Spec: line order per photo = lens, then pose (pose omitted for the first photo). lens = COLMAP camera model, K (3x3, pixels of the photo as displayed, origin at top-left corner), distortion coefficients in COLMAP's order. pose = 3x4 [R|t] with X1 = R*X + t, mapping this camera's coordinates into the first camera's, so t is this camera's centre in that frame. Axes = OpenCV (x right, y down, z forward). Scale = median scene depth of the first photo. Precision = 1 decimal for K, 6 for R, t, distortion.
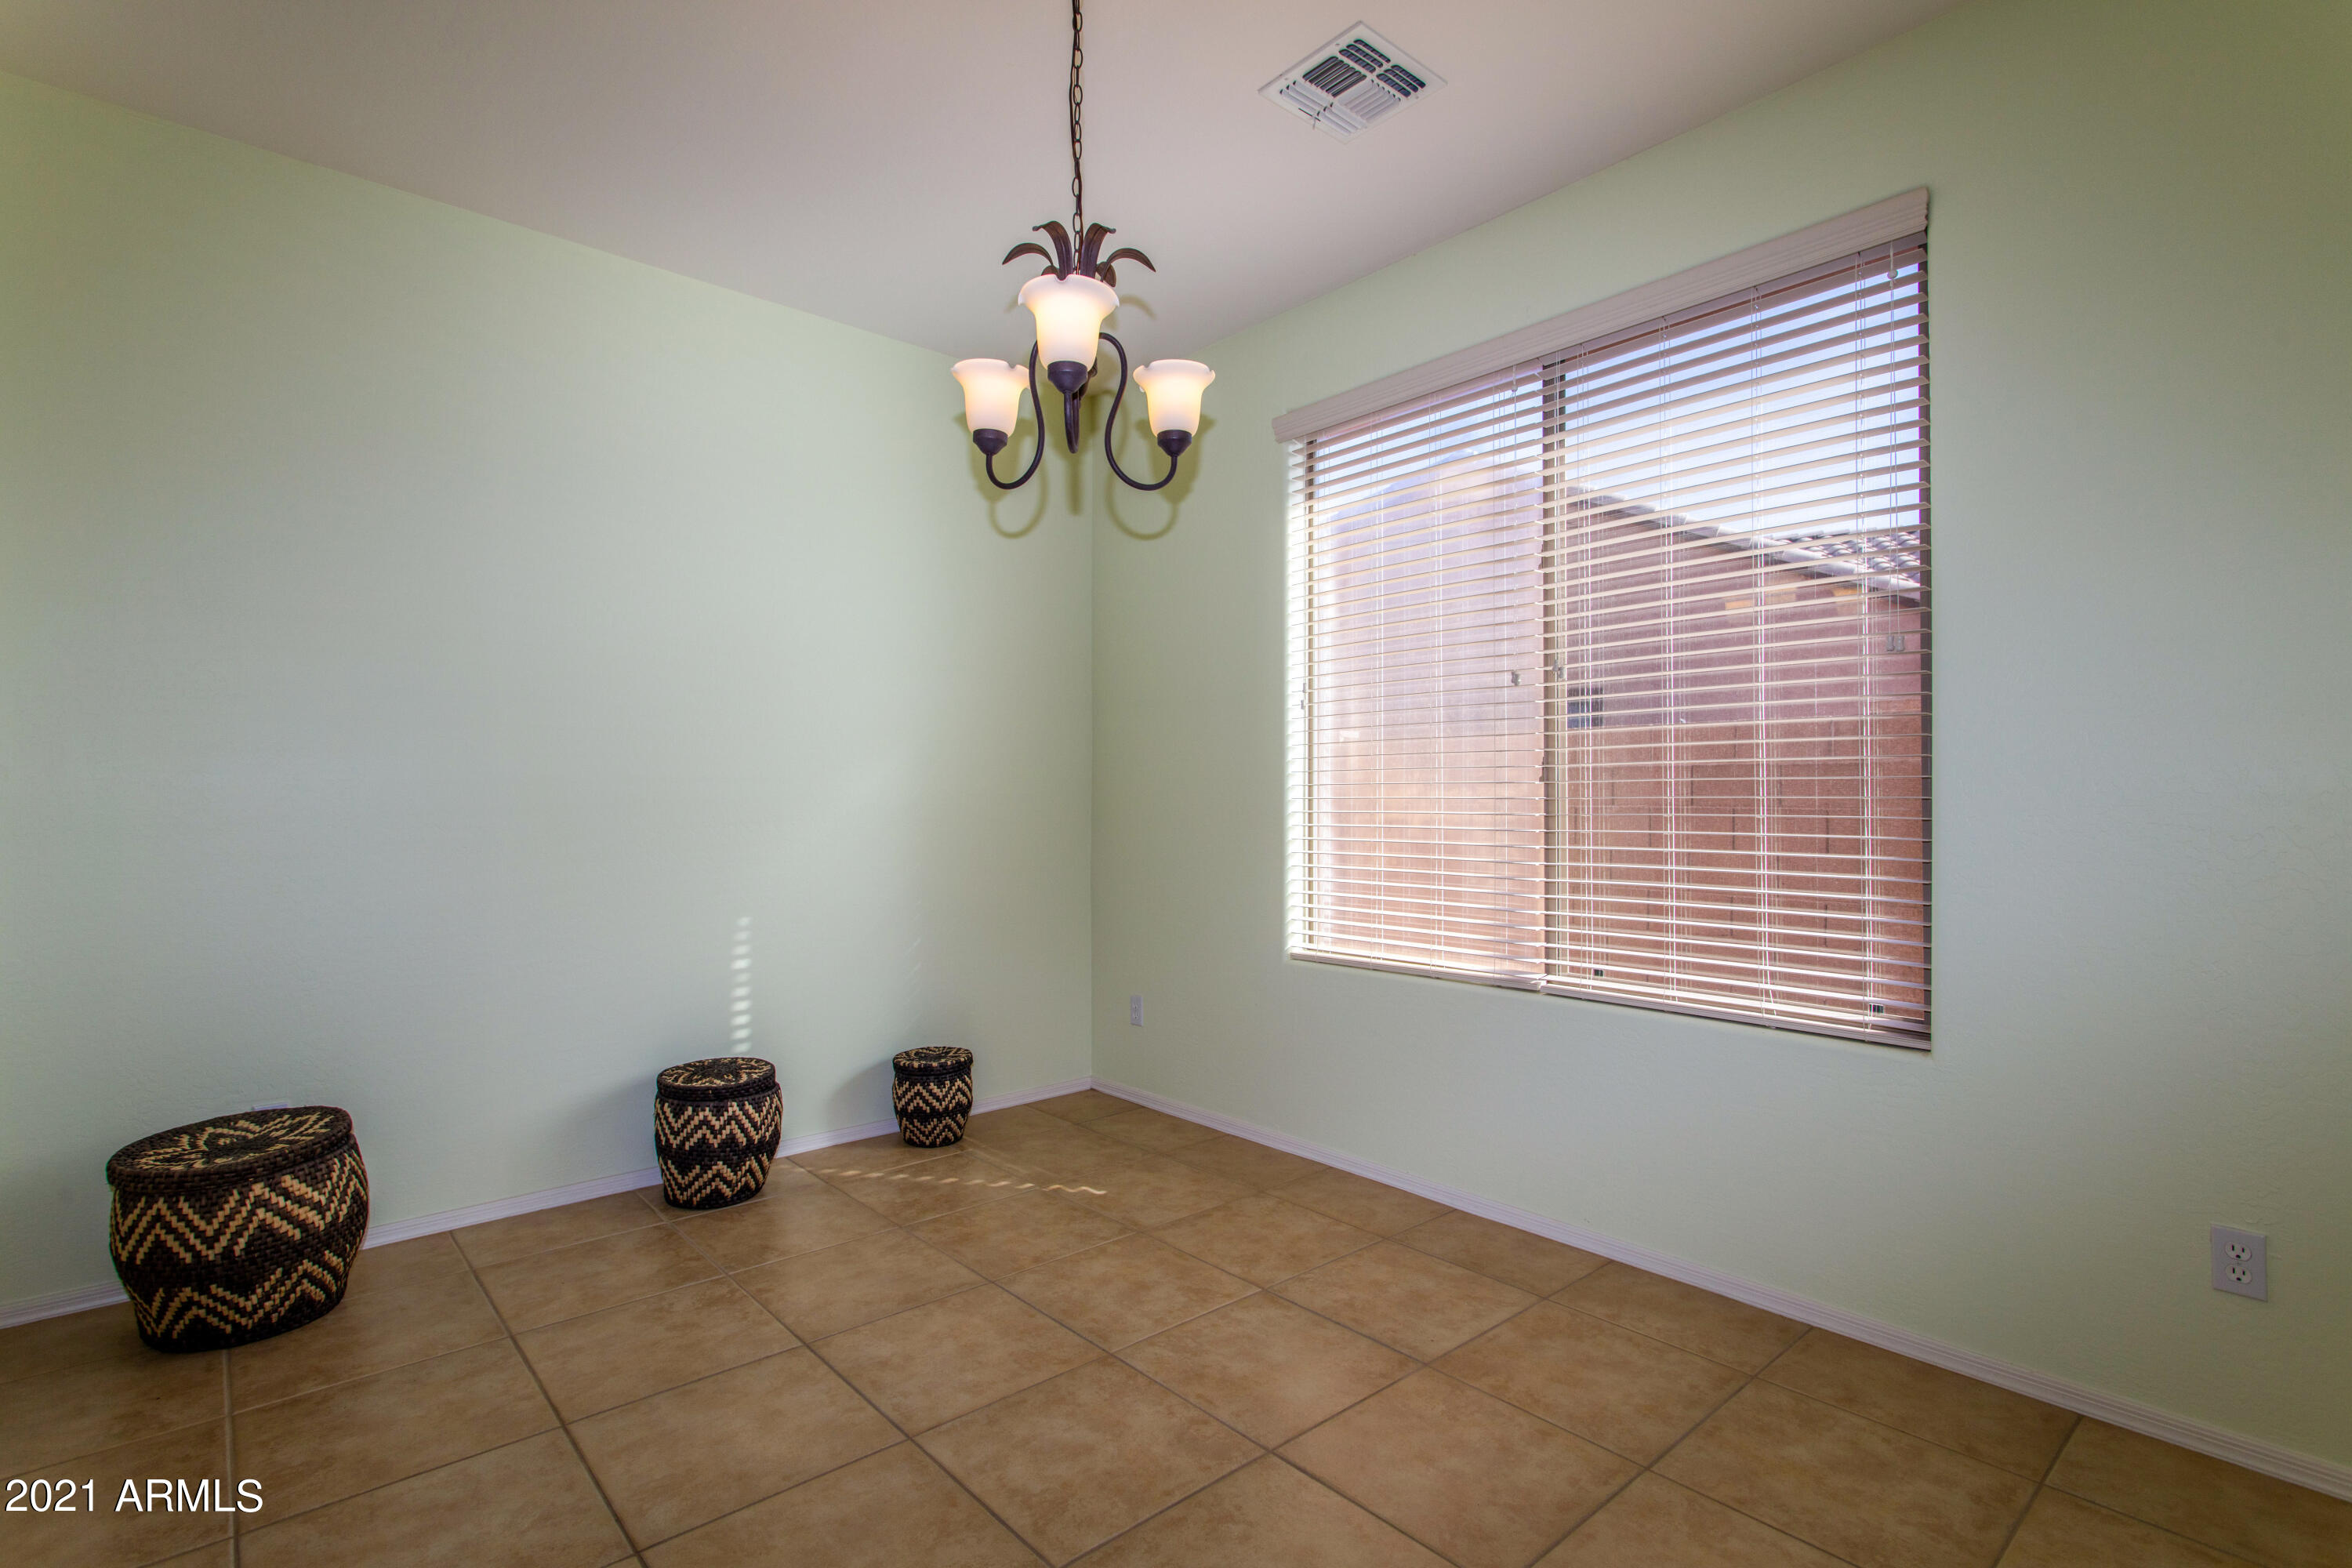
lens RADIAL K [[1116.0, 0, 1189.5], [0, 1116.0, 782.5], [0, 0, 1]] dist [-0.000636, -0.000306]
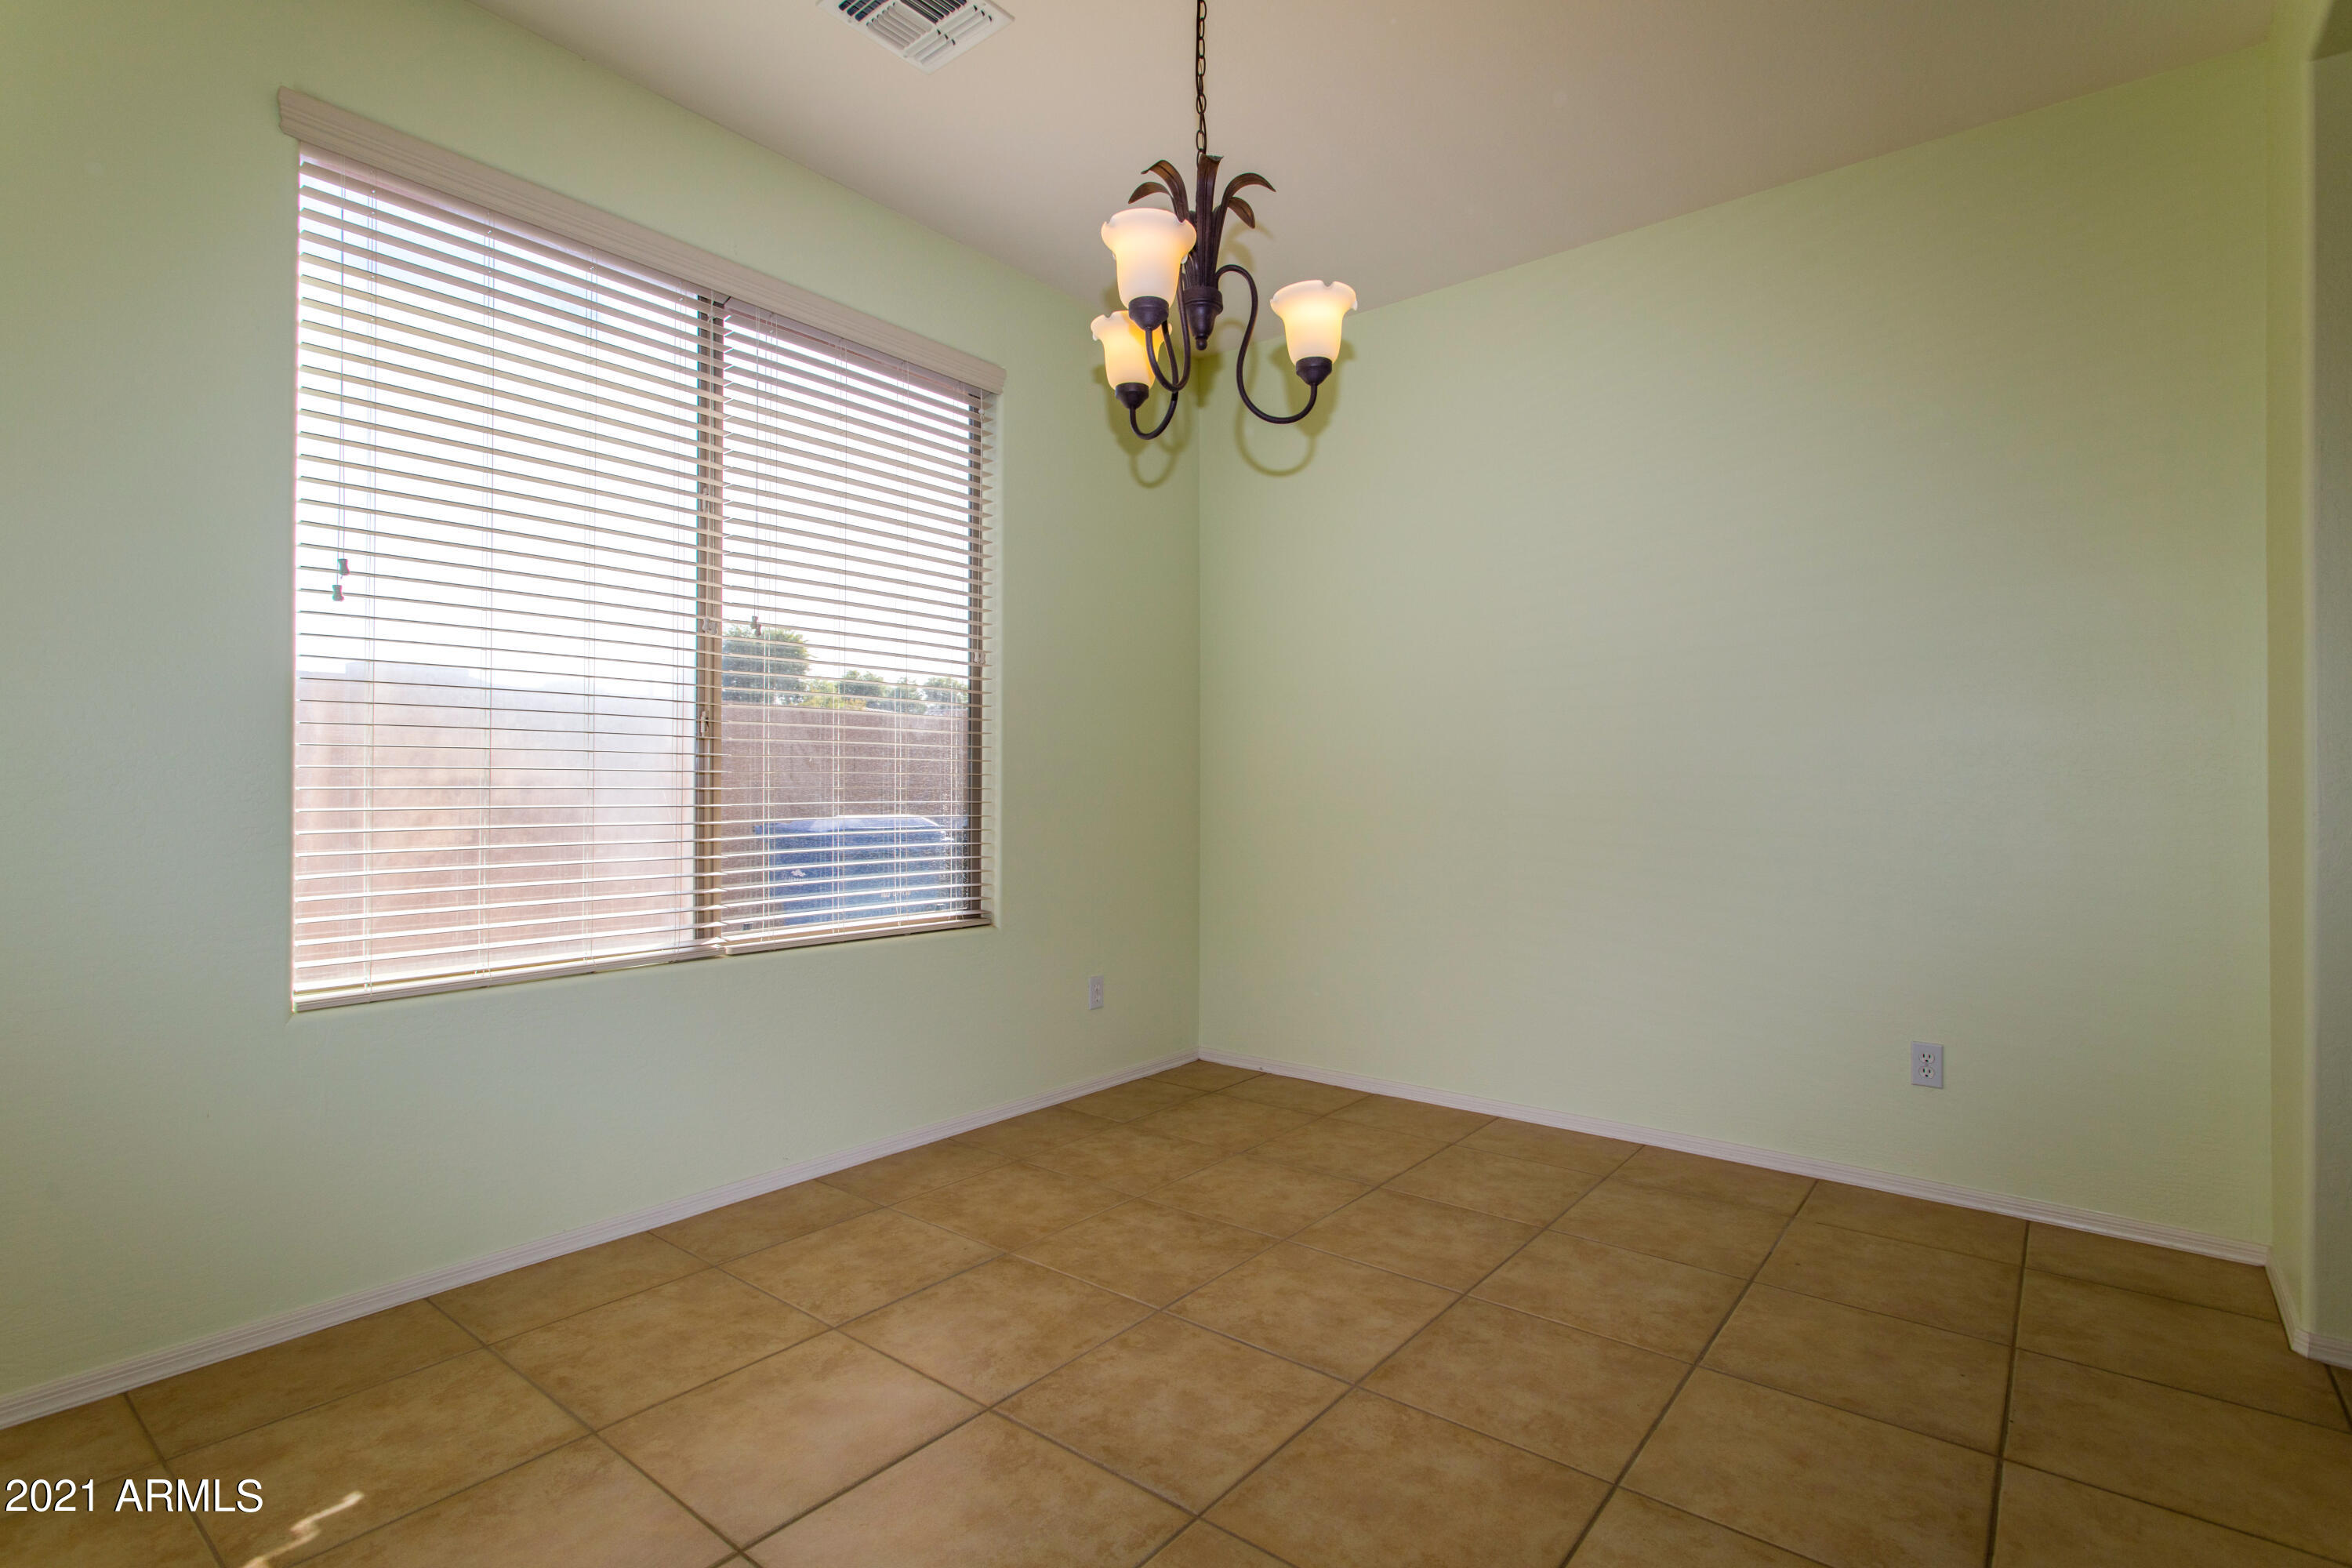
lens RADIAL K [[1116.0, 0, 1189.5], [0, 1116.0, 782.5], [0, 0, 1]] dist [-0.000636, -0.000306]
pose [[-0.176784, 0.003097, 0.984245, -0.828975], [-0.016510, 0.999845, -0.006112, 0.043888], [-0.984111, -0.017330, -0.176705, 0.911644]]
